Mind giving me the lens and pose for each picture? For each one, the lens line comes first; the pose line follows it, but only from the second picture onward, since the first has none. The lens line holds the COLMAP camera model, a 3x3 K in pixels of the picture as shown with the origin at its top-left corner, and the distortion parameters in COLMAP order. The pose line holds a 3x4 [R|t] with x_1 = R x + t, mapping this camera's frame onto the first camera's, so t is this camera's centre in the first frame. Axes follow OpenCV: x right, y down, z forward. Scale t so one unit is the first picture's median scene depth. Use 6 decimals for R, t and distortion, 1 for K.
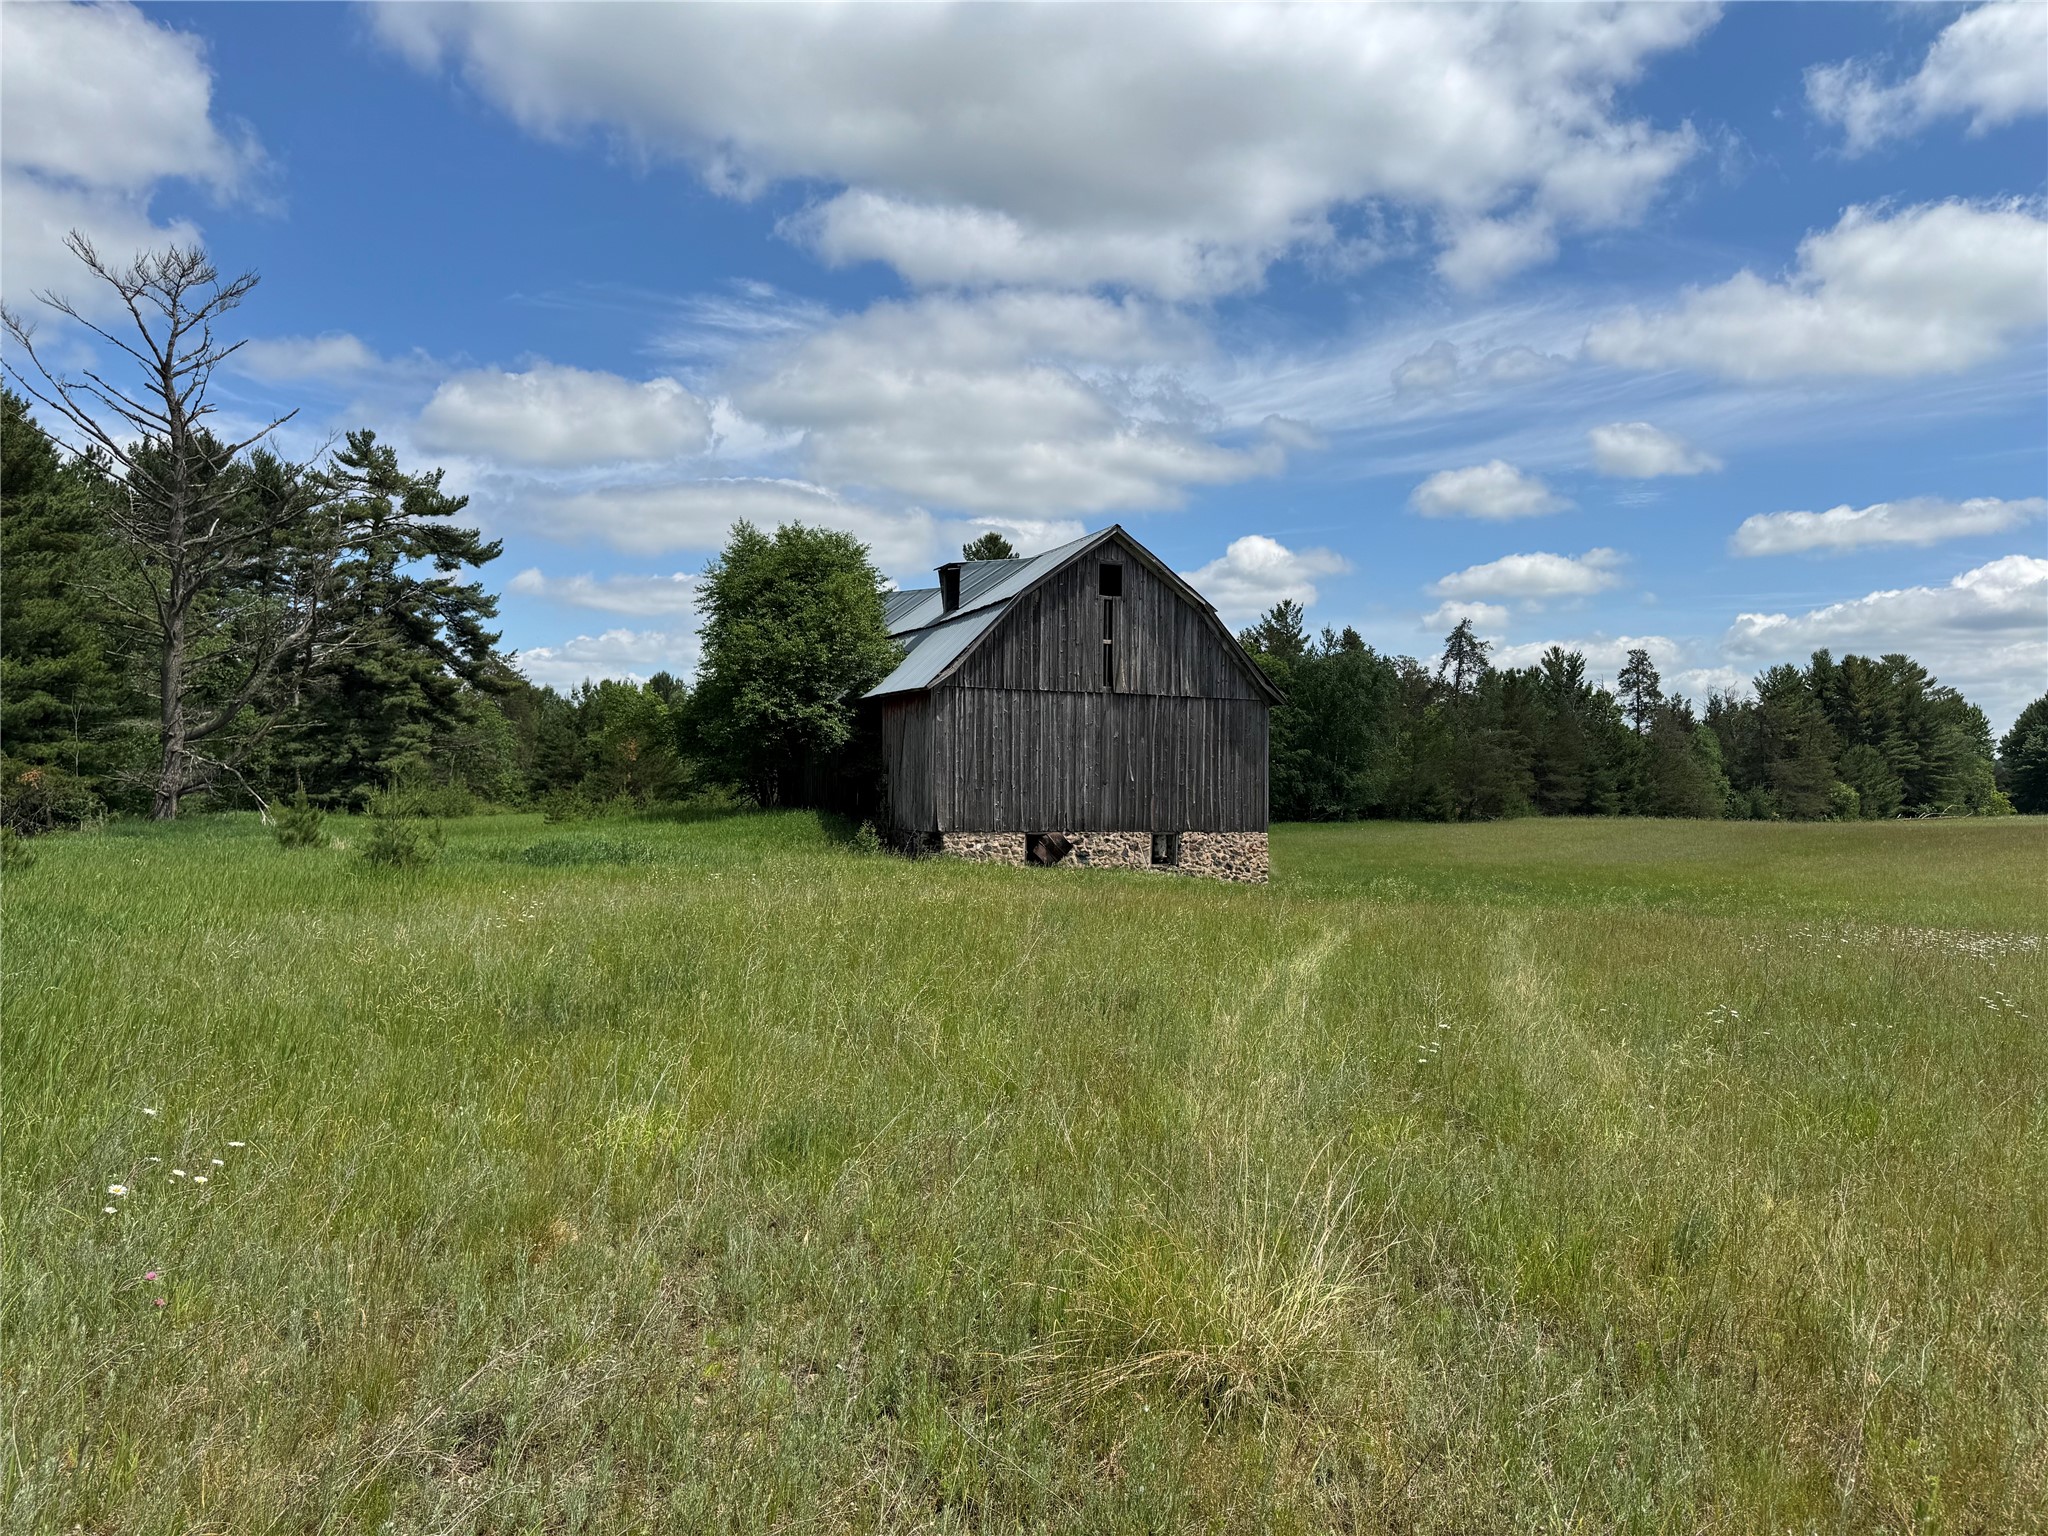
lens RADIAL K [[1430.8, 0, 1008.5], [0, 1430.8, 731.9], [0, 0, 1]] dist [0.063691, -0.080357]
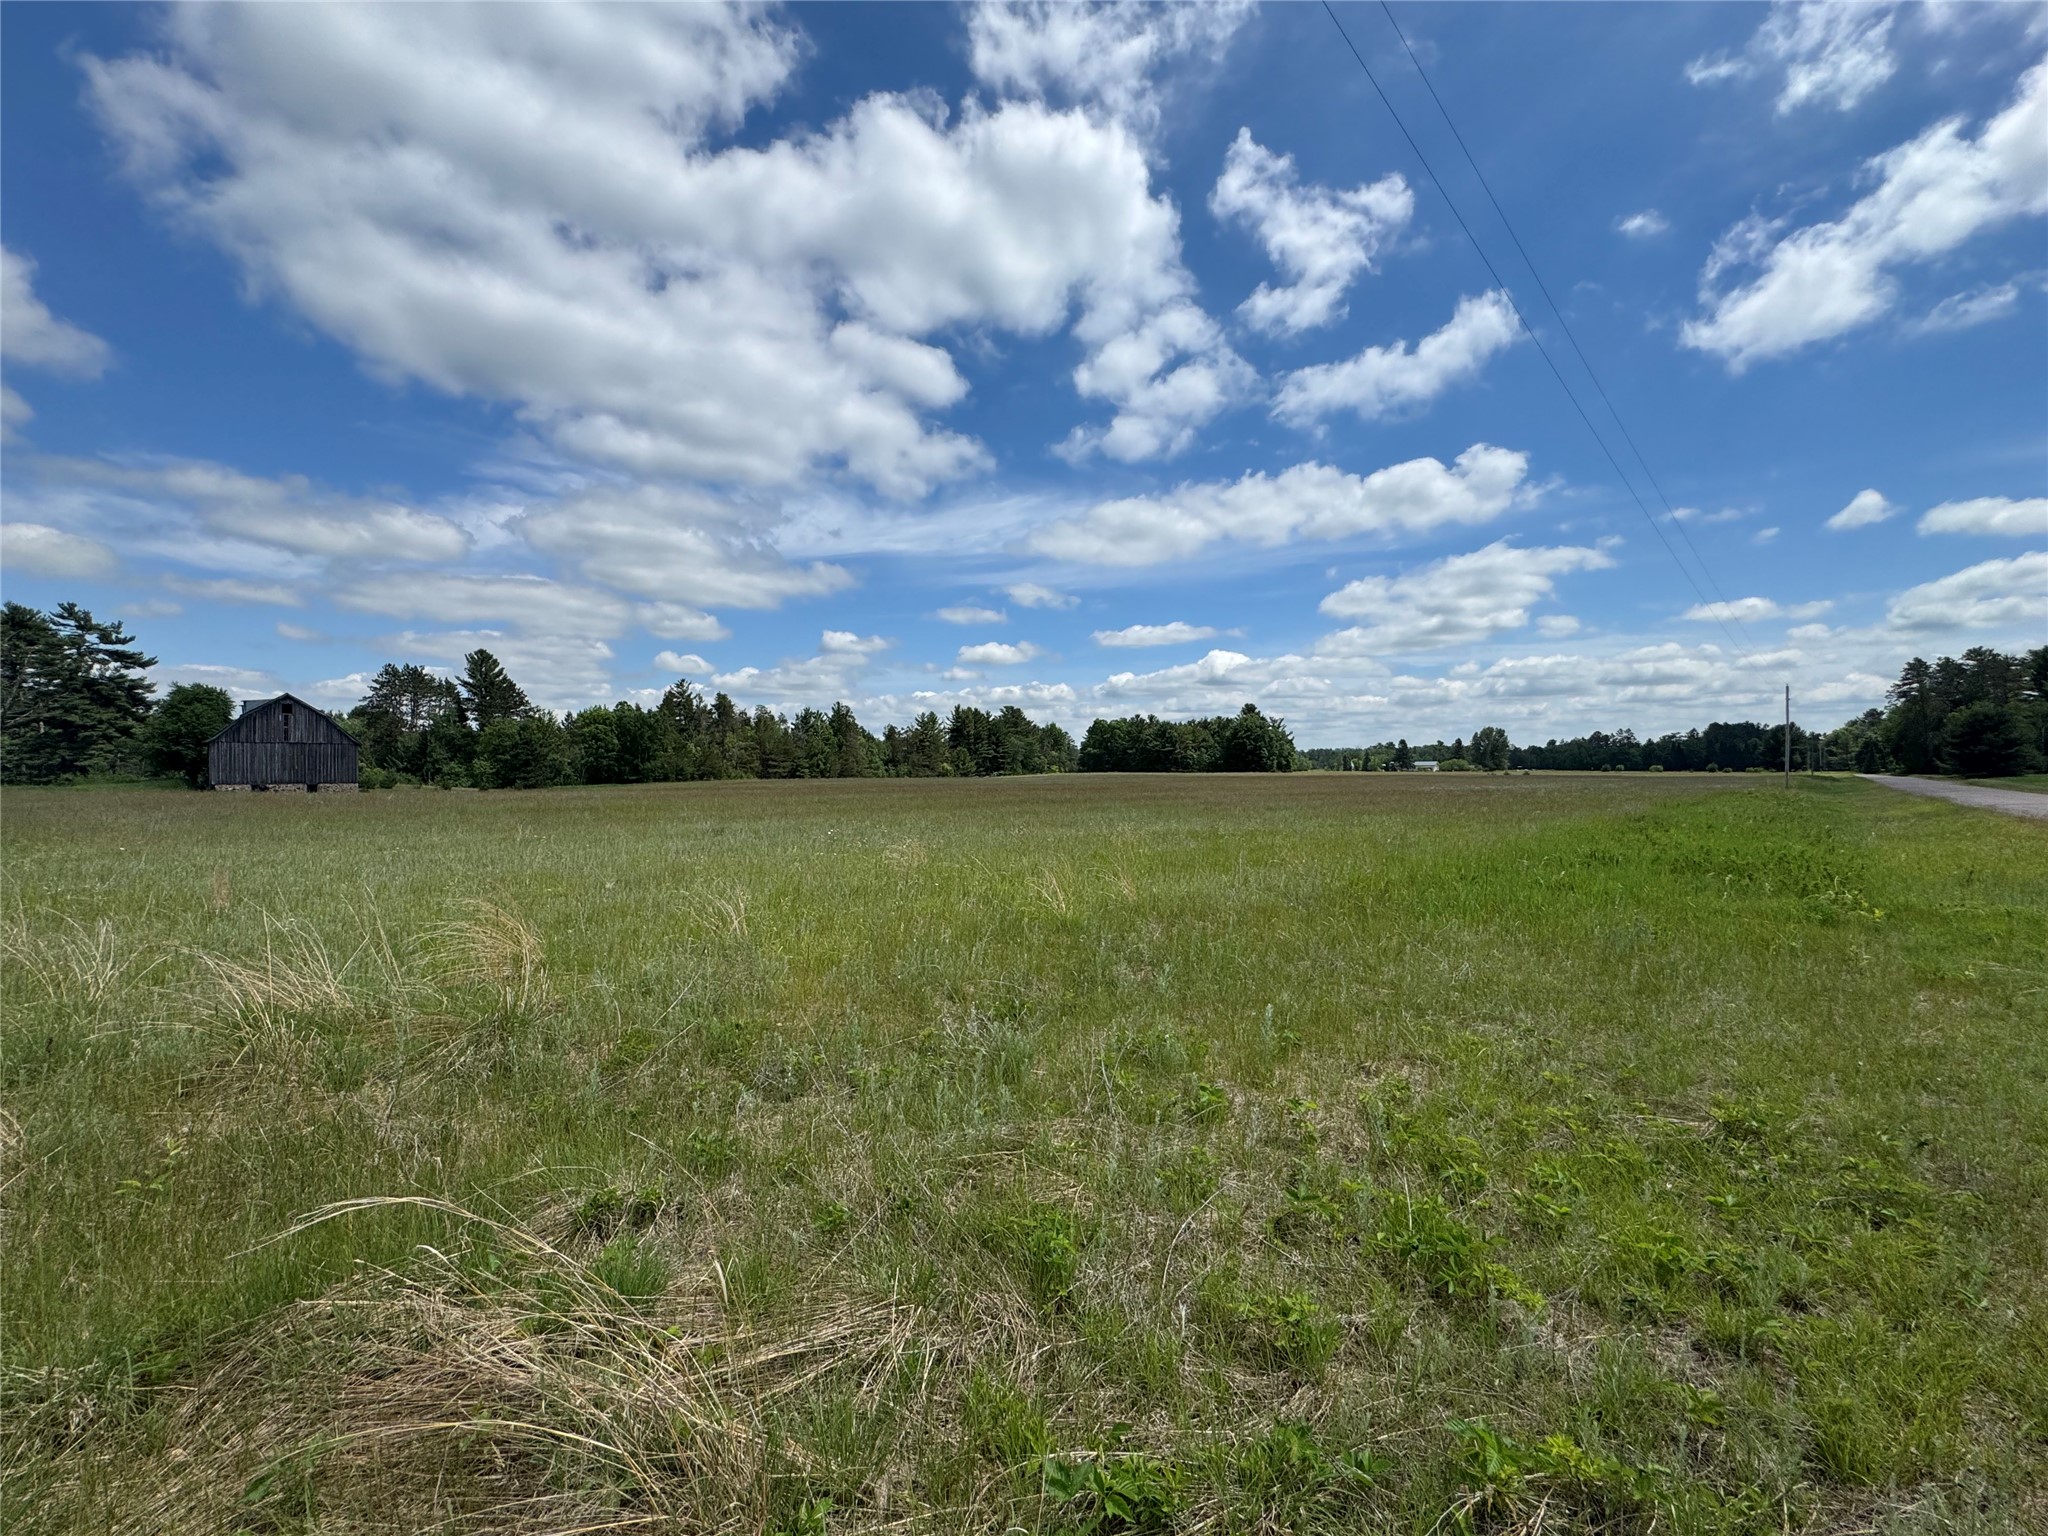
lens RADIAL K [[850.1, 0, 1027.1], [0, 850.1, 762.1], [0, 0, 1]] dist [-0.004316, 0.000593]
pose [[0.941152, -0.010625, 0.337816, 1.006766], [-0.000102, 0.999497, 0.031720, -0.043336], [-0.337983, -0.029888, 0.940678, -1.418625]]
